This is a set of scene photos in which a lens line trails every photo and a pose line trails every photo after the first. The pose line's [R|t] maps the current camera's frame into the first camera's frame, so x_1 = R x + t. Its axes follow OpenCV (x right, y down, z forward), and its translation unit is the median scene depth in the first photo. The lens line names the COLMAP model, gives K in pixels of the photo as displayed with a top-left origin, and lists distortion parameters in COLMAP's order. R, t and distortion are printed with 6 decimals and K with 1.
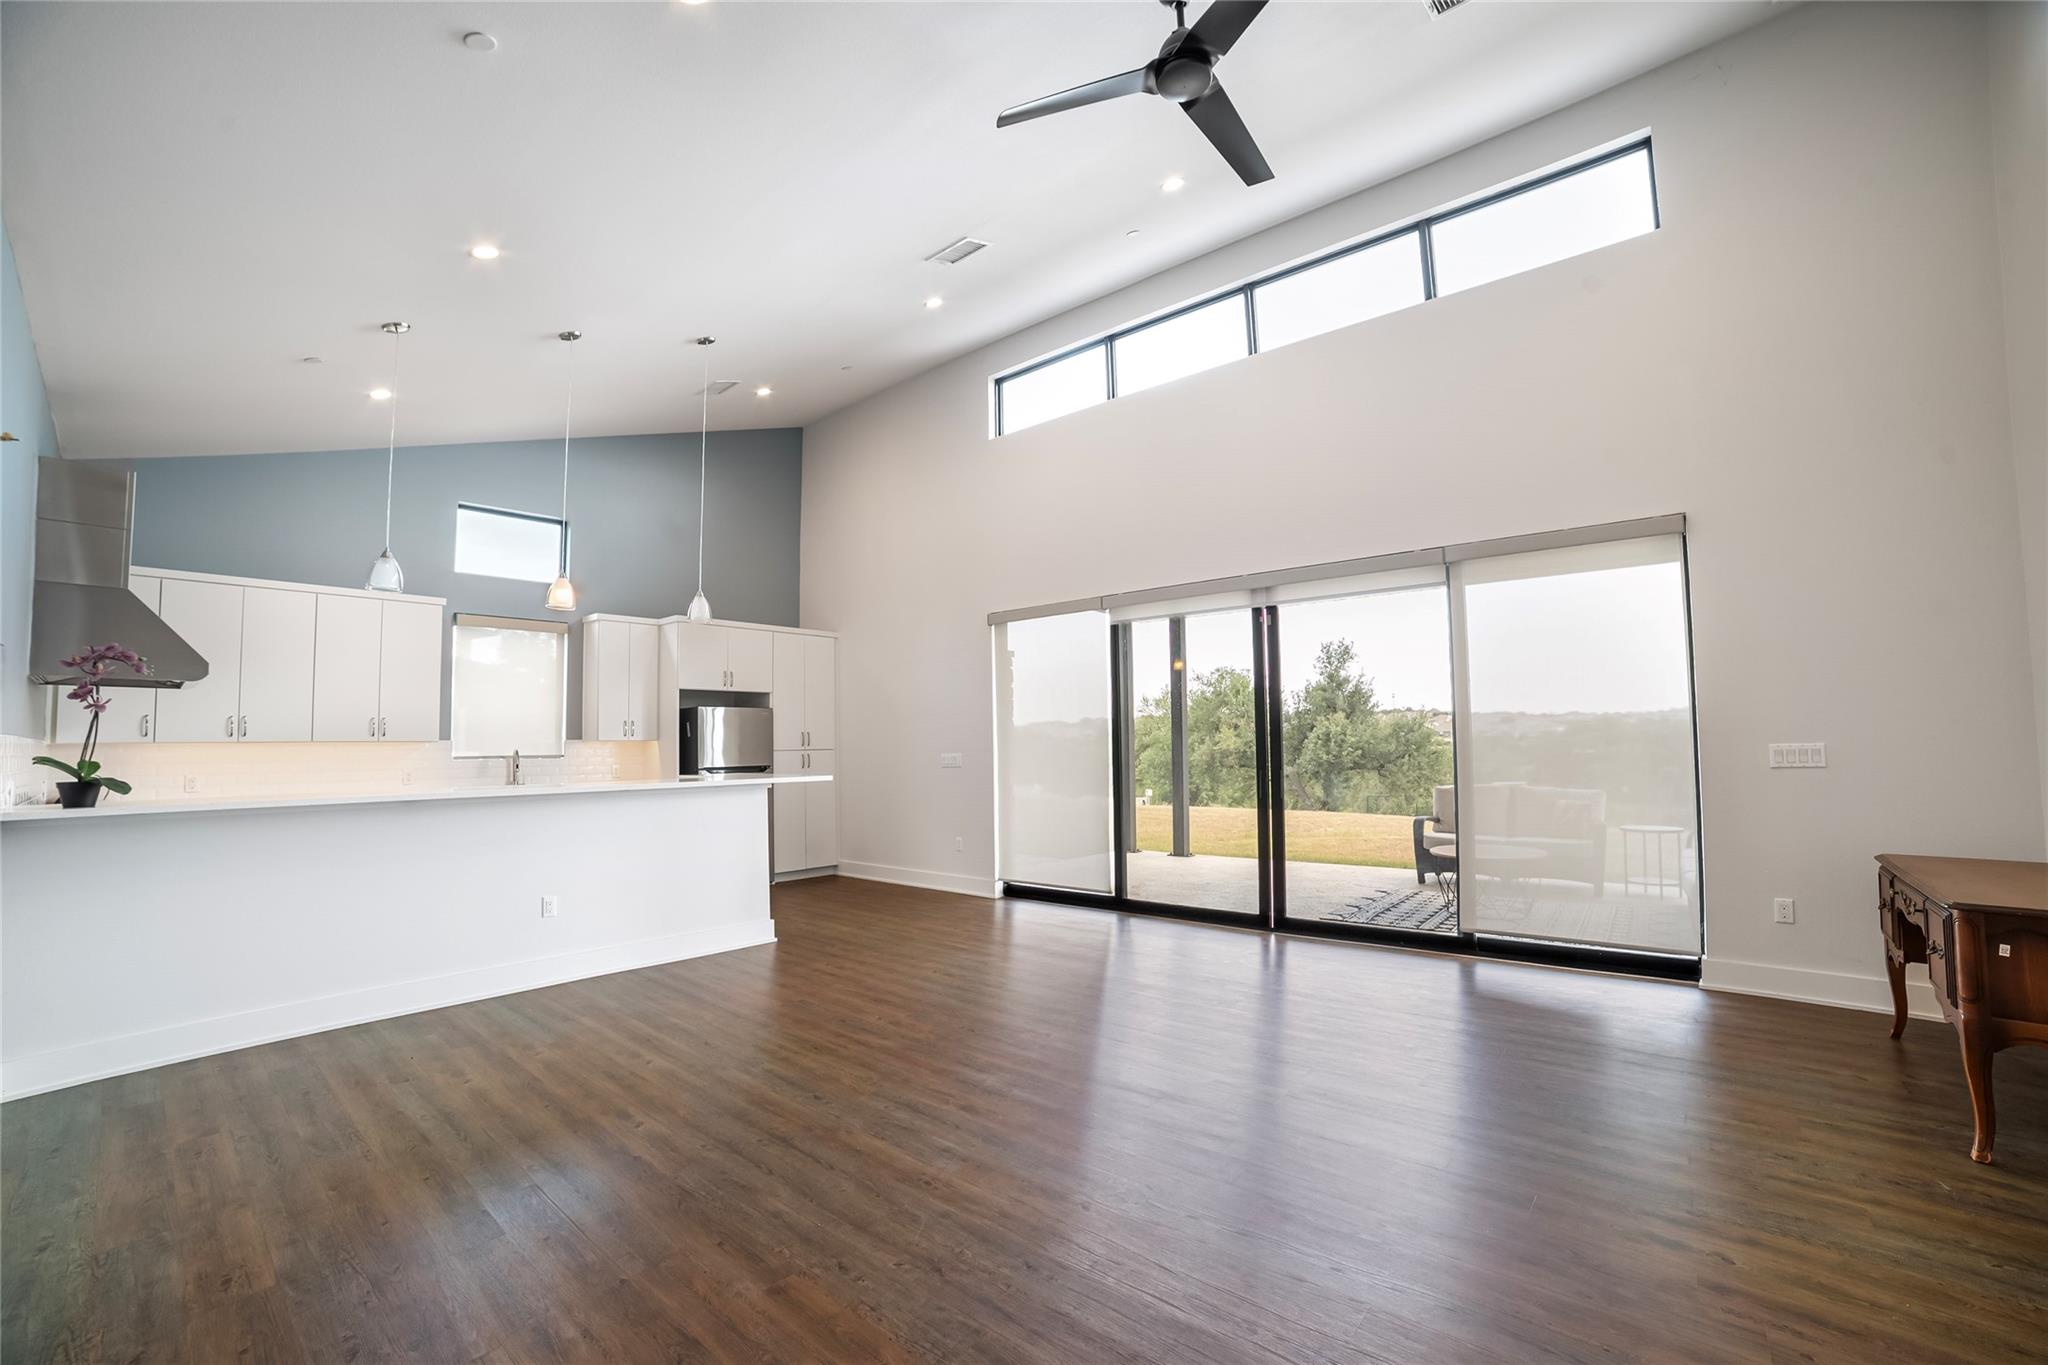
lens RADIAL K [[833.8, 0, 1009.2], [0, 833.8, 706.0], [0, 0, 1]] dist [-0.121050, 0.043967]
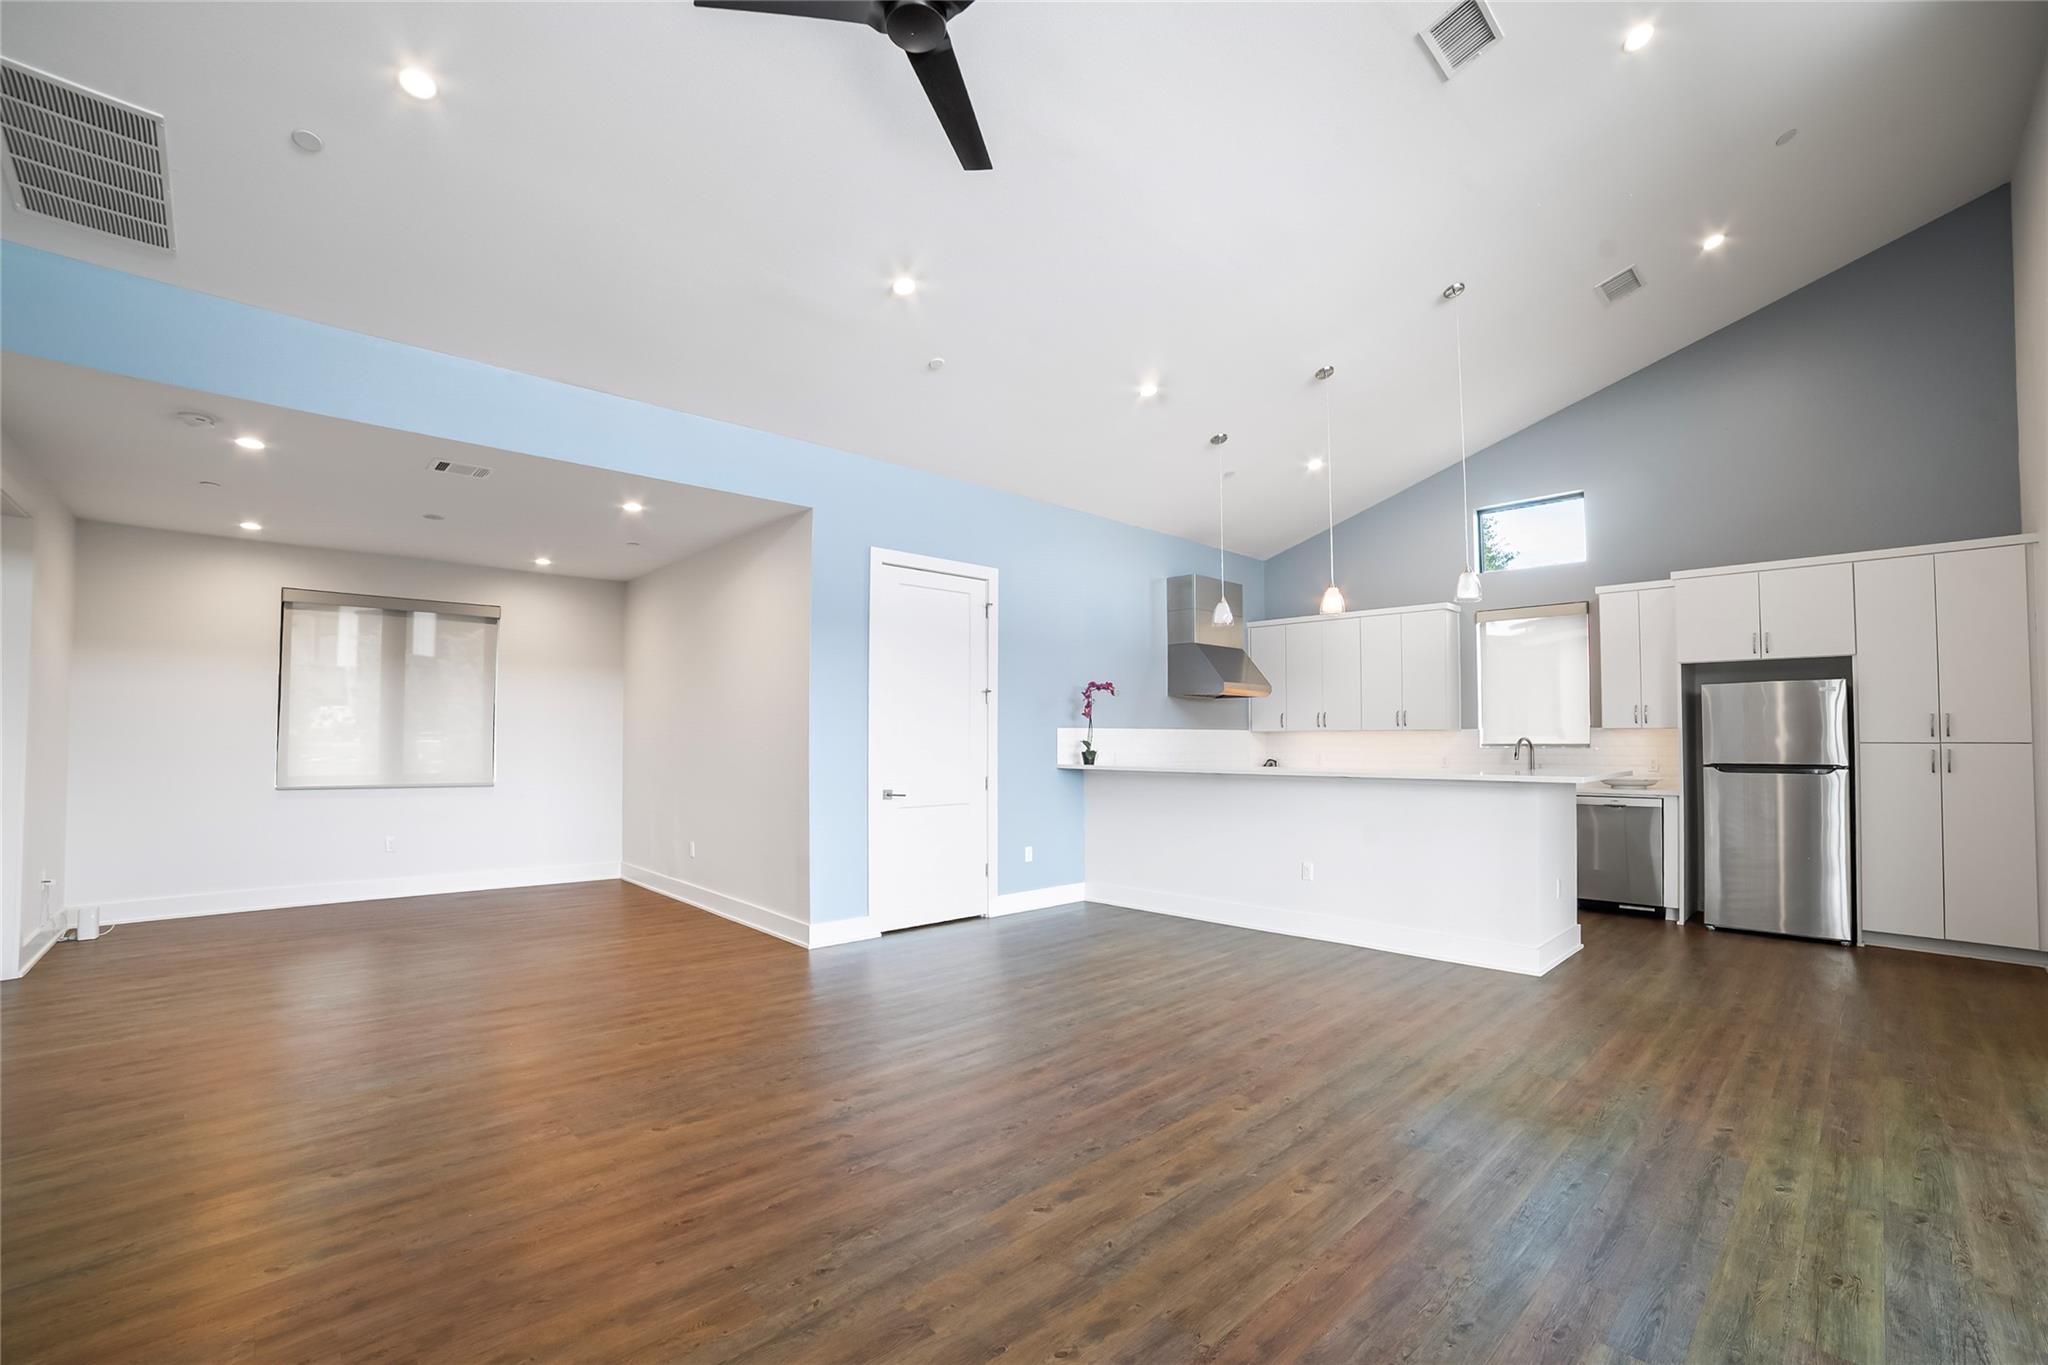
lens RADIAL K [[833.8, 0, 1009.2], [0, 833.8, 706.0], [0, 0, 1]] dist [-0.121050, 0.043967]
pose [[-0.091510, -0.021761, -0.995566, 0.430692], [0.040581, 0.998849, -0.025563, 0.014684], [0.994977, -0.042741, -0.090521, 0.446077]]
